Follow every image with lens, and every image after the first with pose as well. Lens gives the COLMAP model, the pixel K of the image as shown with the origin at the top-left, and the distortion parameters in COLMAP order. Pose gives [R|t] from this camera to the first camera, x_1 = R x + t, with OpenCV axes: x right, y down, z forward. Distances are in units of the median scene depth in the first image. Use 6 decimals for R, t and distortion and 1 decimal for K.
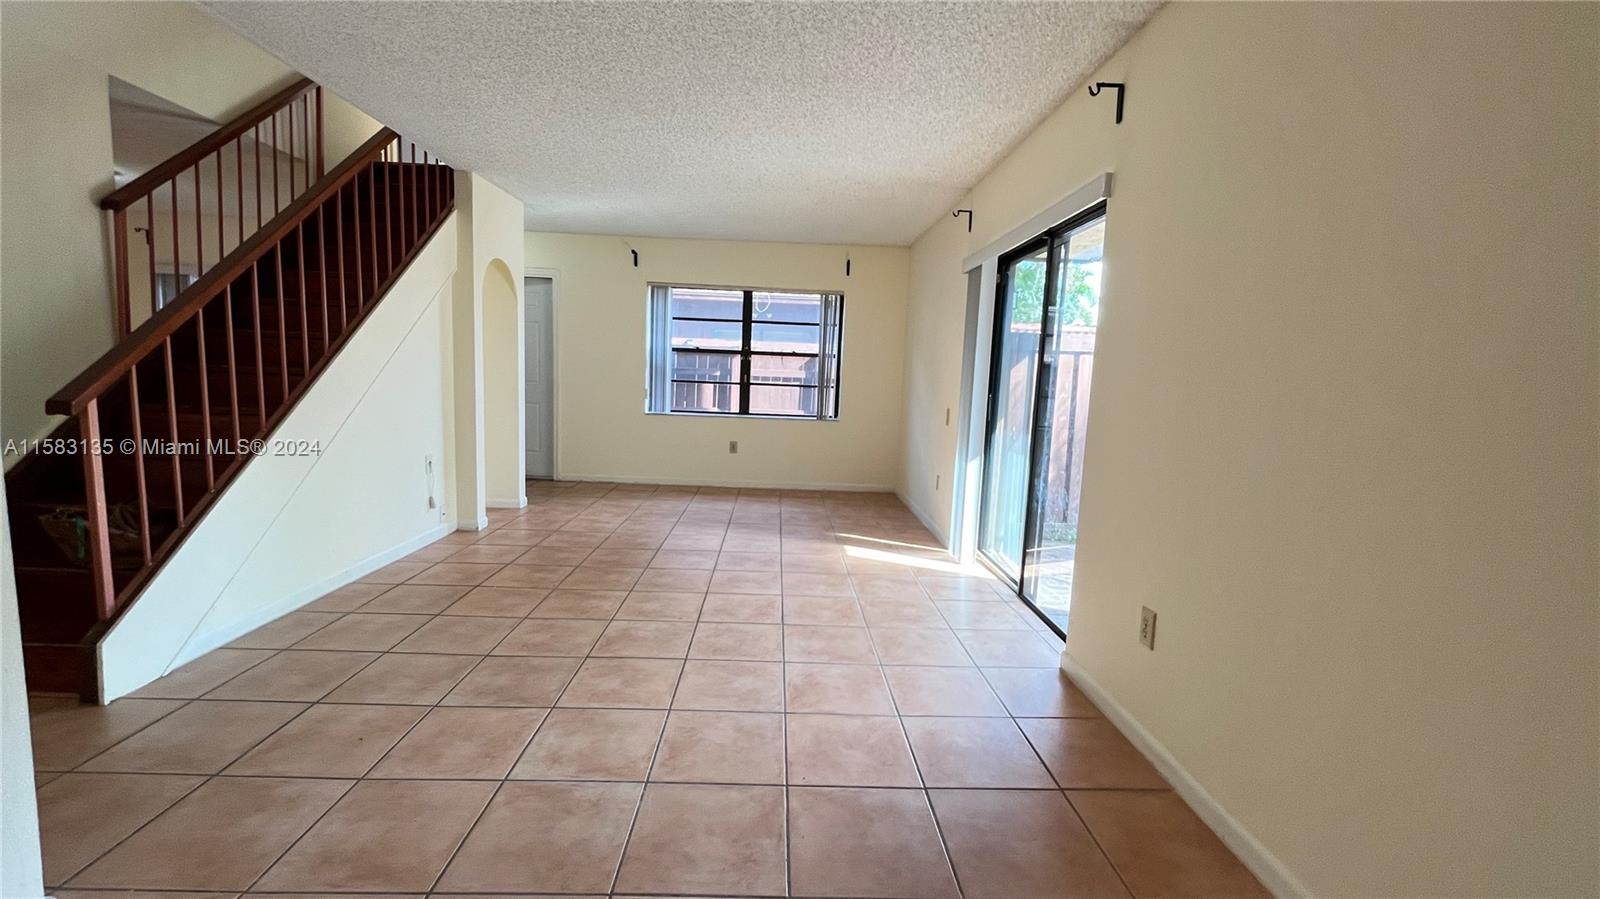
lens RADIAL K [[646.9, 0, 798.4], [0, 646.9, 441.1], [0, 0, 1]] dist [-0.002613, -0.000293]
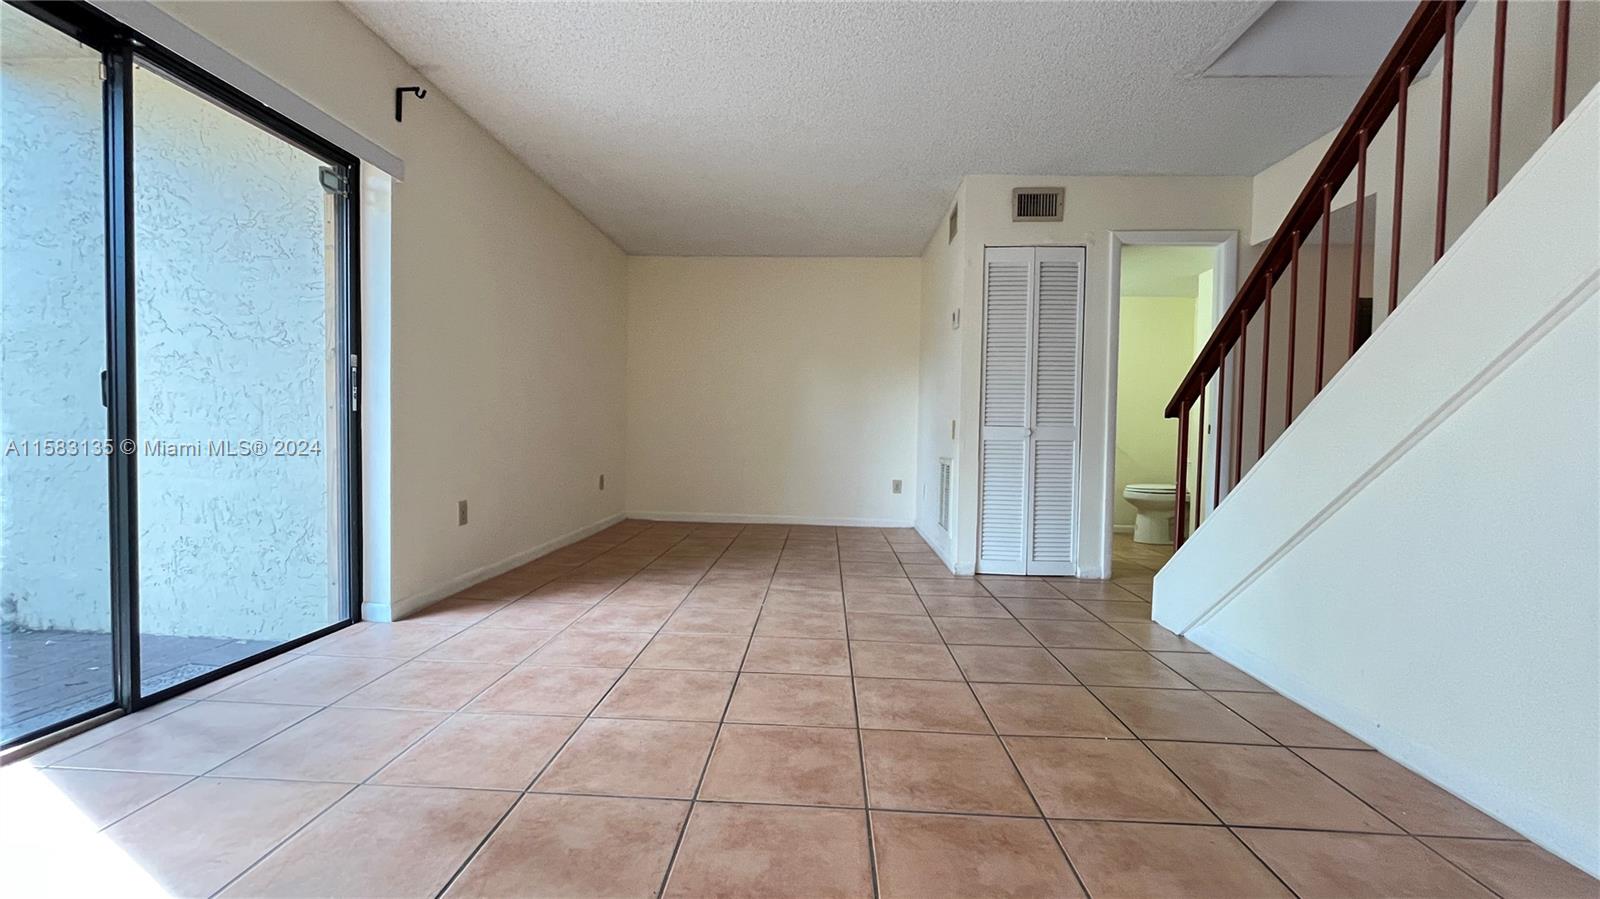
lens RADIAL K [[646.9, 0, 796.6], [0, 646.9, 448.6], [0, 0, 1]] dist [-0.002613, -0.000293]
pose [[-0.995208, -0.063510, 0.074341, -0.269552], [-0.052670, 0.988801, 0.139639, -0.090243], [-0.082377, 0.135055, -0.987408, 1.754349]]
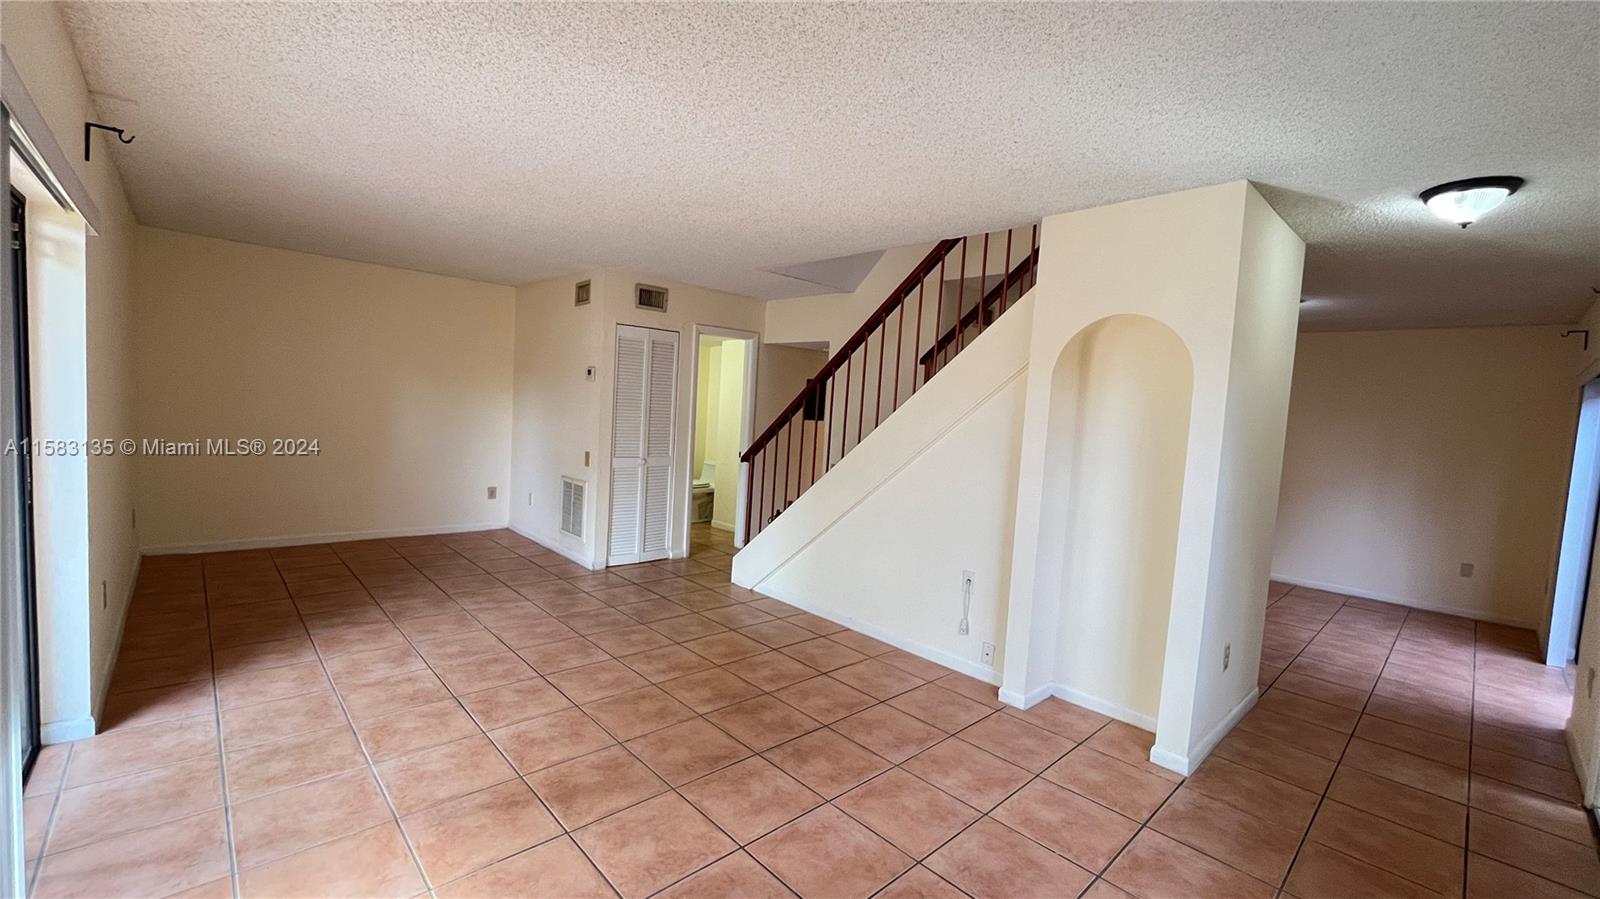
lens RADIAL K [[646.9, 0, 791.6], [0, 646.9, 447.0], [0, 0, 1]] dist [-0.002613, -0.000293]
pose [[-0.746517, -0.044634, -0.663868, 0.266609], [-0.161838, 0.979964, 0.116100, -0.285993], [0.645384, 0.194110, -0.738783, 2.032038]]
